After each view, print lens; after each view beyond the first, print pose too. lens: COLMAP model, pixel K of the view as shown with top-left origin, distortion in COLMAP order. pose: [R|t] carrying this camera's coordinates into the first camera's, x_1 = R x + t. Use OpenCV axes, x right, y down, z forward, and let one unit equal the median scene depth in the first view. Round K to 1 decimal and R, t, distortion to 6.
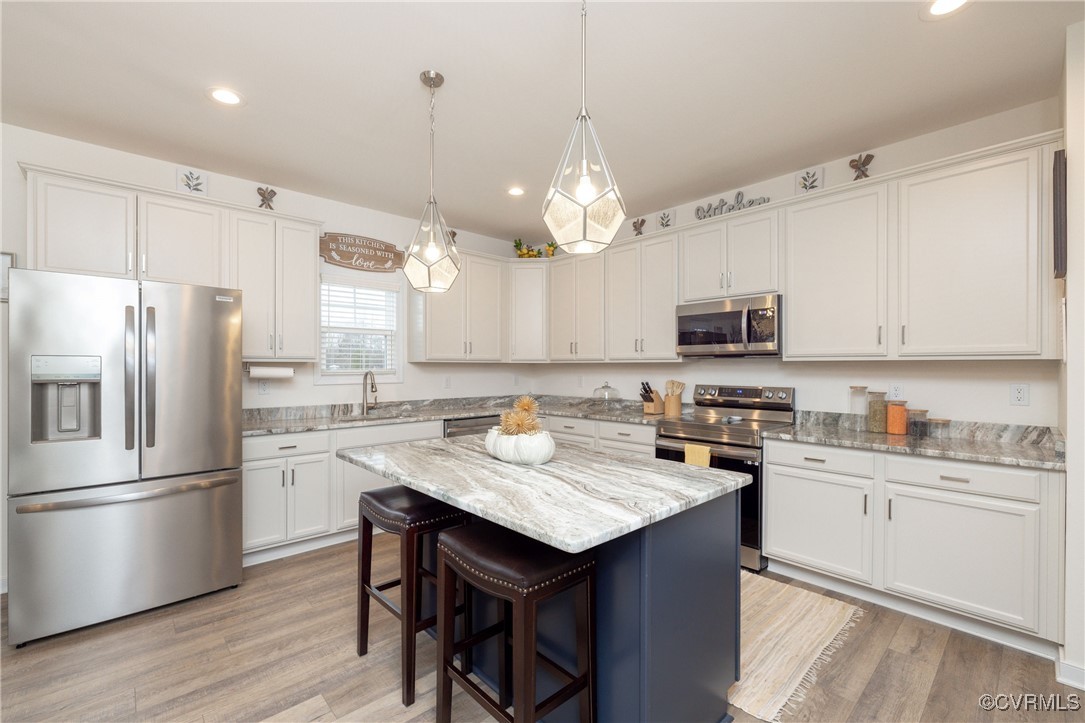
lens RADIAL K [[461.4, 0, 540.8], [0, 461.4, 365.9], [0, 0, 1]] dist [-0.000516, -0.000214]
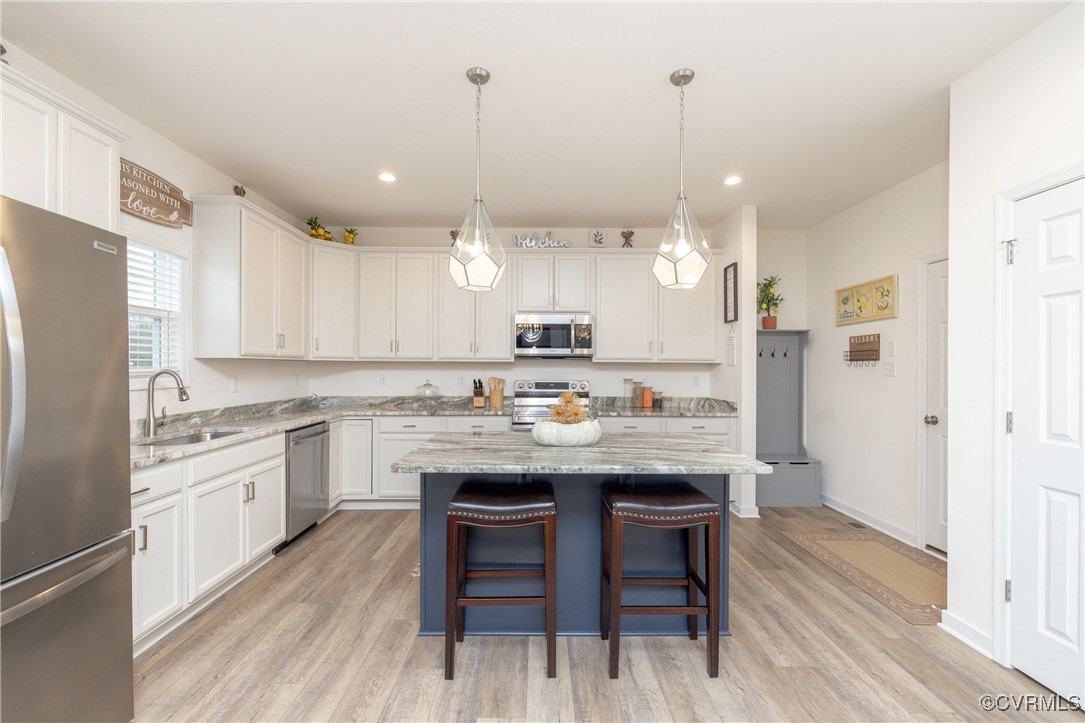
lens RADIAL K [[461.4, 0, 540.8], [0, 461.4, 365.9], [0, 0, 1]] dist [-0.000516, -0.000214]
pose [[0.668277, 0.002780, 0.743907, -0.515355], [-0.006147, 0.999980, 0.001785, -0.000025], [-0.743887, -0.005766, 0.668281, 0.136895]]
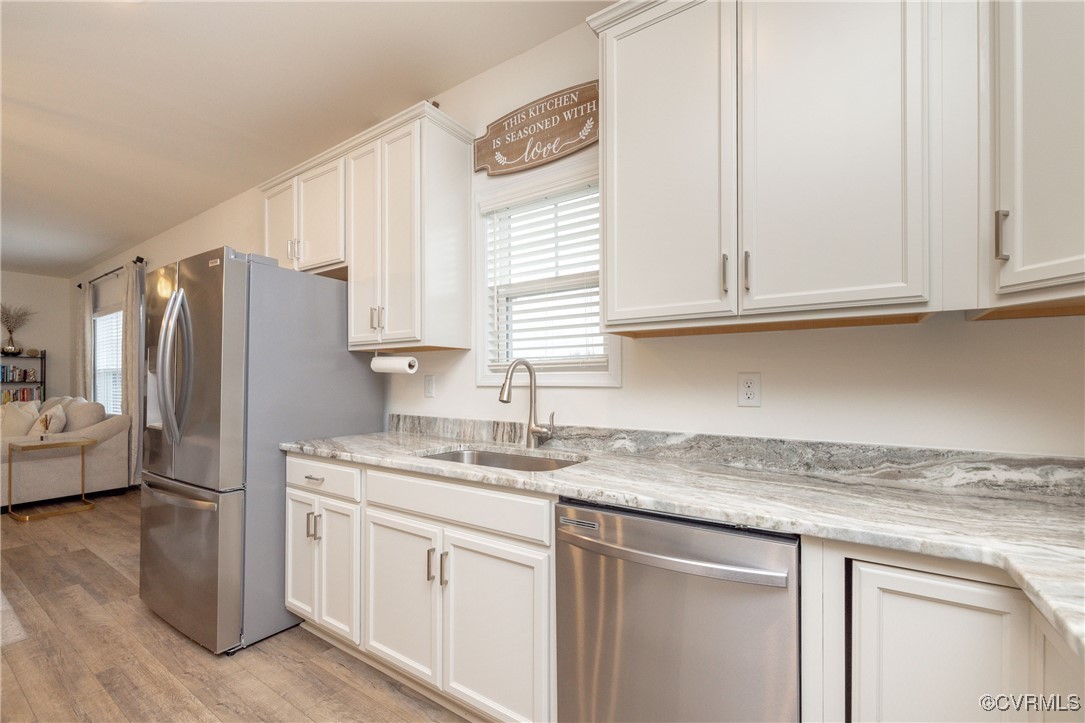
lens RADIAL K [[457.5, 0, 537.8], [0, 457.5, 376.1], [0, 0, 1]] dist [-0.000367, 0.000011]
pose [[0.234667, -0.005453, -0.972061, 0.109937], [0.006098, 0.999973, -0.004137, 0.030901], [0.972057, -0.004957, 0.234694, 0.913806]]
